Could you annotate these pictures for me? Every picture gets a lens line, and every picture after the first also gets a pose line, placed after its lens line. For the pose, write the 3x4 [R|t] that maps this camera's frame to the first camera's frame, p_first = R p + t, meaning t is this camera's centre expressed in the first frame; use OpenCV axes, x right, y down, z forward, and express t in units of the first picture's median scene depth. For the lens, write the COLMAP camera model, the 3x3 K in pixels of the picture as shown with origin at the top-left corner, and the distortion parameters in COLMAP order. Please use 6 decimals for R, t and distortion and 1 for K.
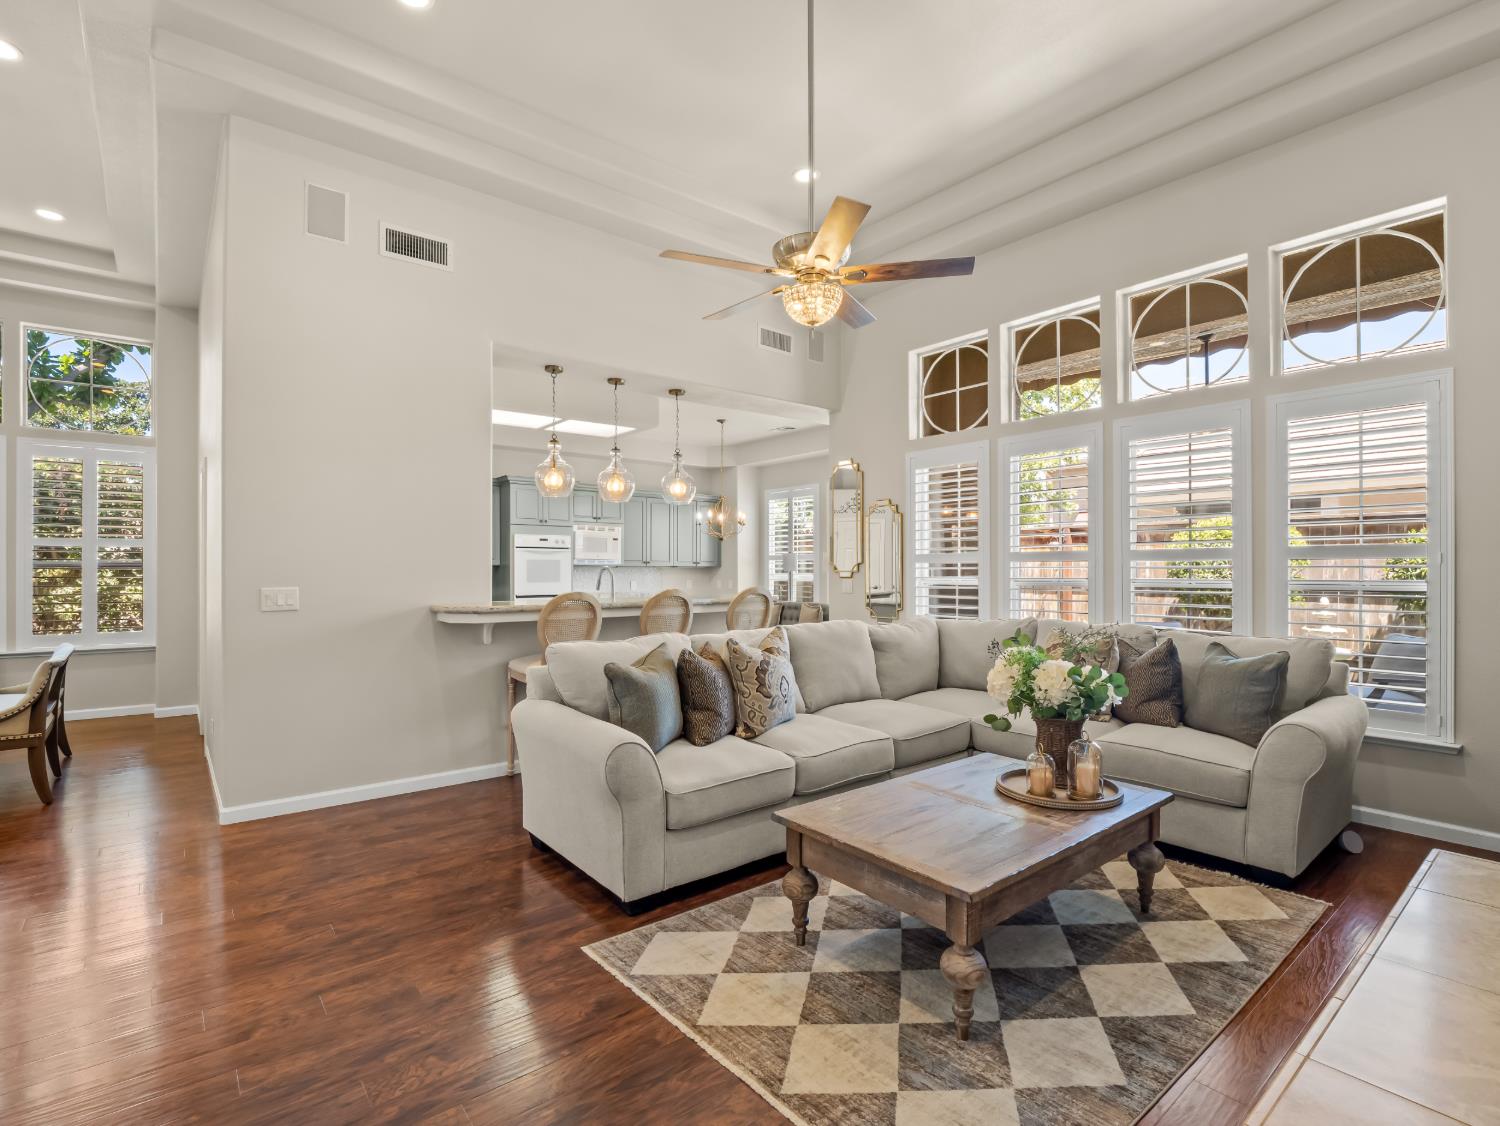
lens RADIAL K [[726.9, 0, 758.6], [0, 726.9, 564.4], [0, 0, 1]] dist [0.000885, 0.000117]
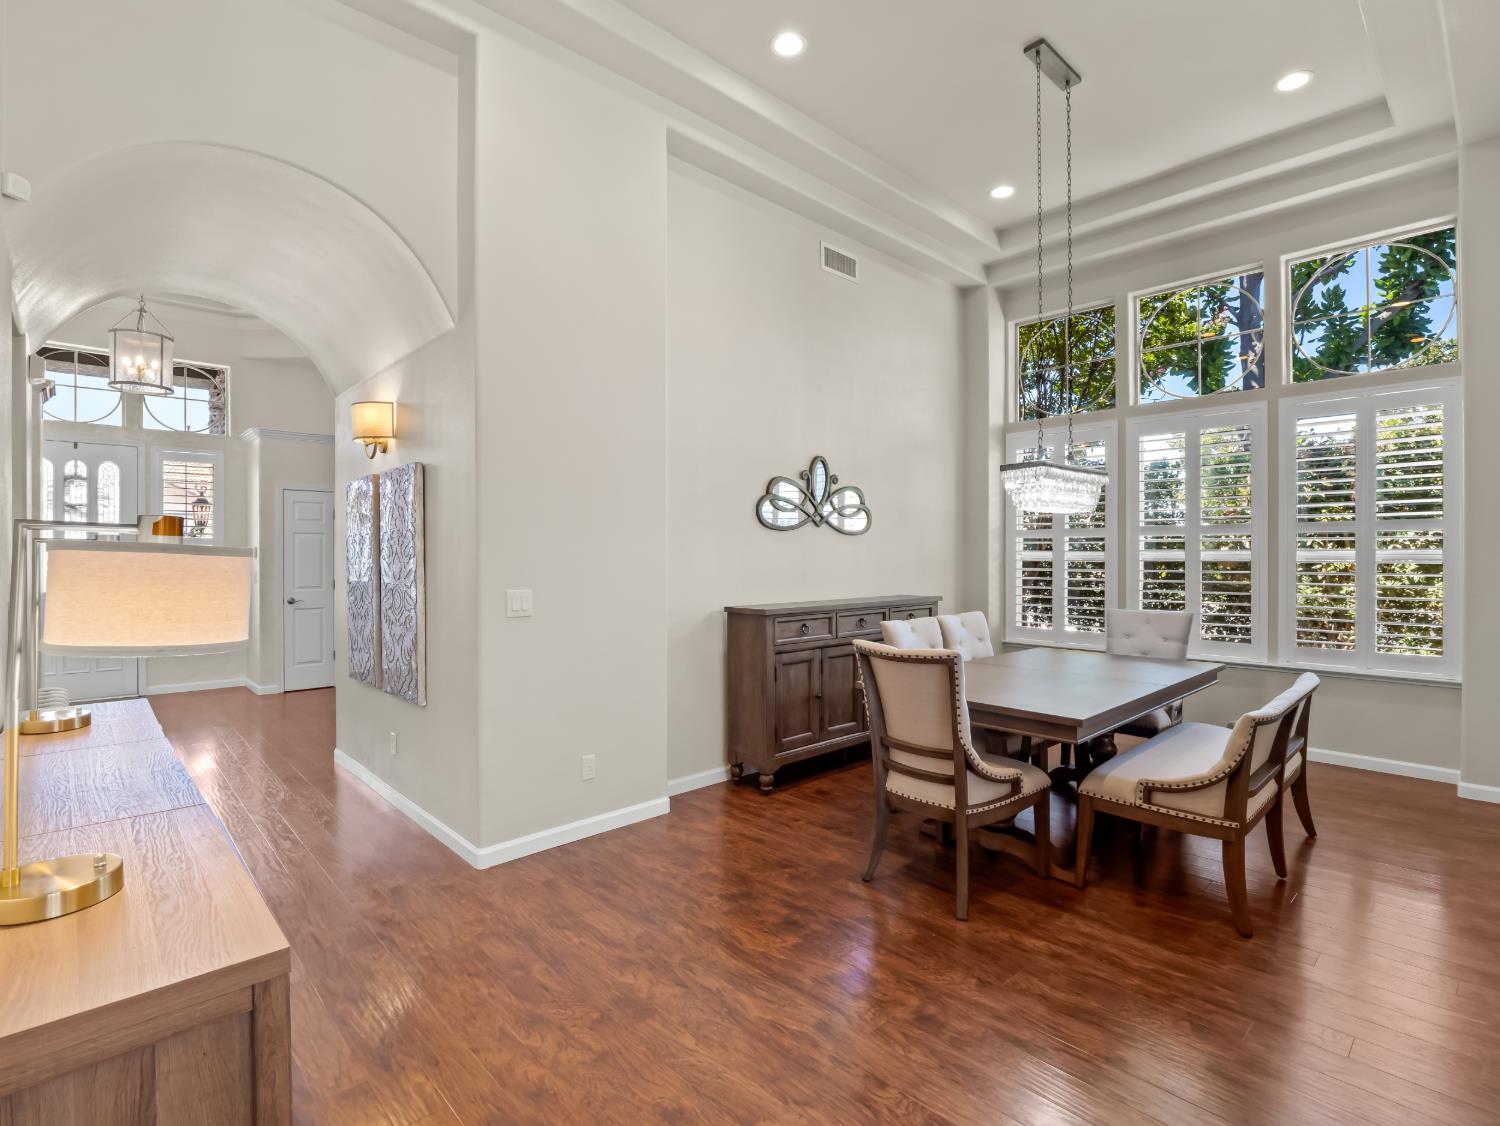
lens RADIAL K [[726.9, 0, 758.6], [0, 726.9, 564.4], [0, 0, 1]] dist [0.000885, 0.000117]
pose [[0.078338, 0.014967, -0.996815, -0.265853], [0.011878, 0.999802, 0.015945, -0.015040], [0.996856, -0.013089, 0.078145, 0.378359]]
